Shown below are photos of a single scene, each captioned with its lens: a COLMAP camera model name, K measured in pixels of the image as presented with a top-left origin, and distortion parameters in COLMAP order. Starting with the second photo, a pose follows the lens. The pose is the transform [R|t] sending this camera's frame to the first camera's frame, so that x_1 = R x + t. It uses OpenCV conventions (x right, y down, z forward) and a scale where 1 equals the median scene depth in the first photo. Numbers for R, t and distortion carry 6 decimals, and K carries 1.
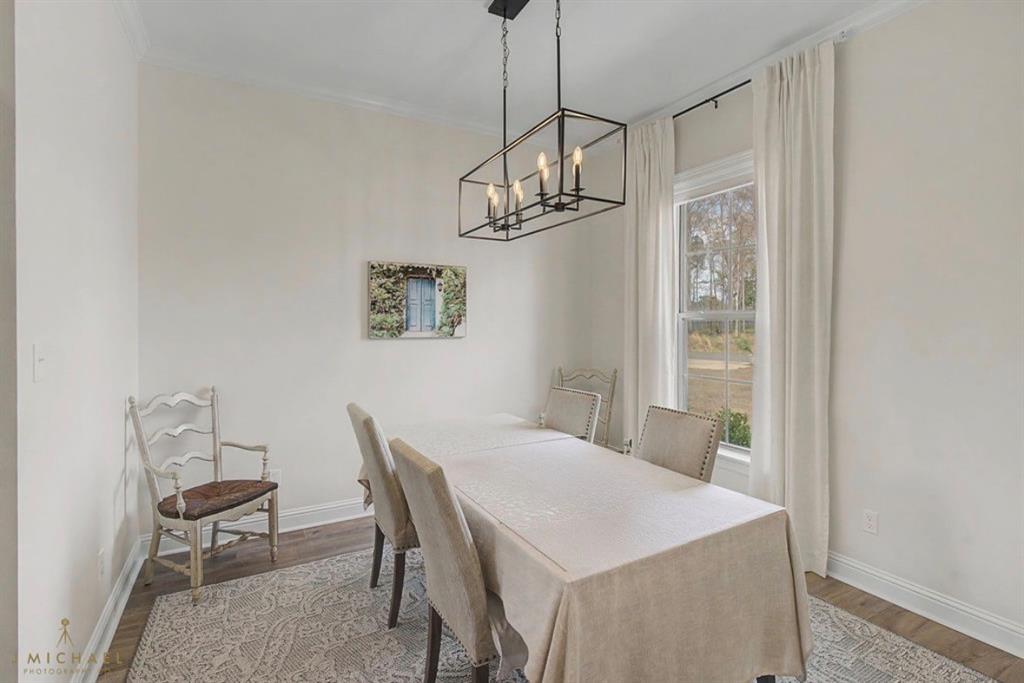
lens RADIAL K [[492.9, 0, 513.6], [0, 492.9, 320.8], [0, 0, 1]] dist [0.000783, 0.000211]
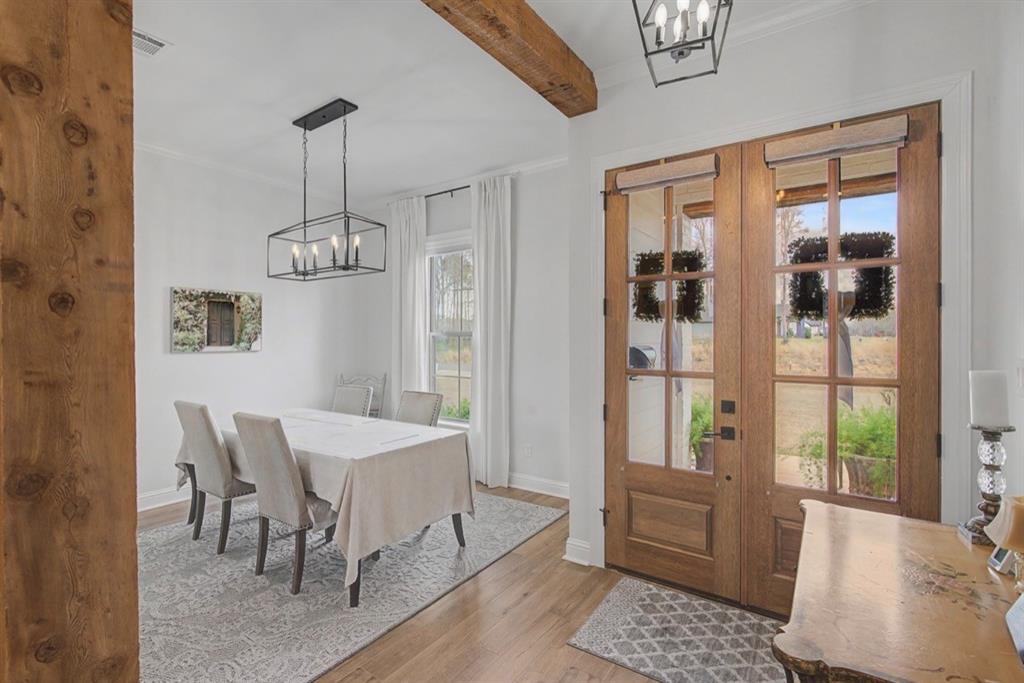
lens RADIAL K [[473.4, 0, 512.0], [0, 473.4, 341.5], [0, 0, 1]] dist [-0.014969, 0.000088]
pose [[0.900377, -0.001812, 0.435106, -0.066767], [-0.001345, 0.999975, 0.006948, 0.000878], [-0.435108, -0.006841, 0.900352, -0.479351]]
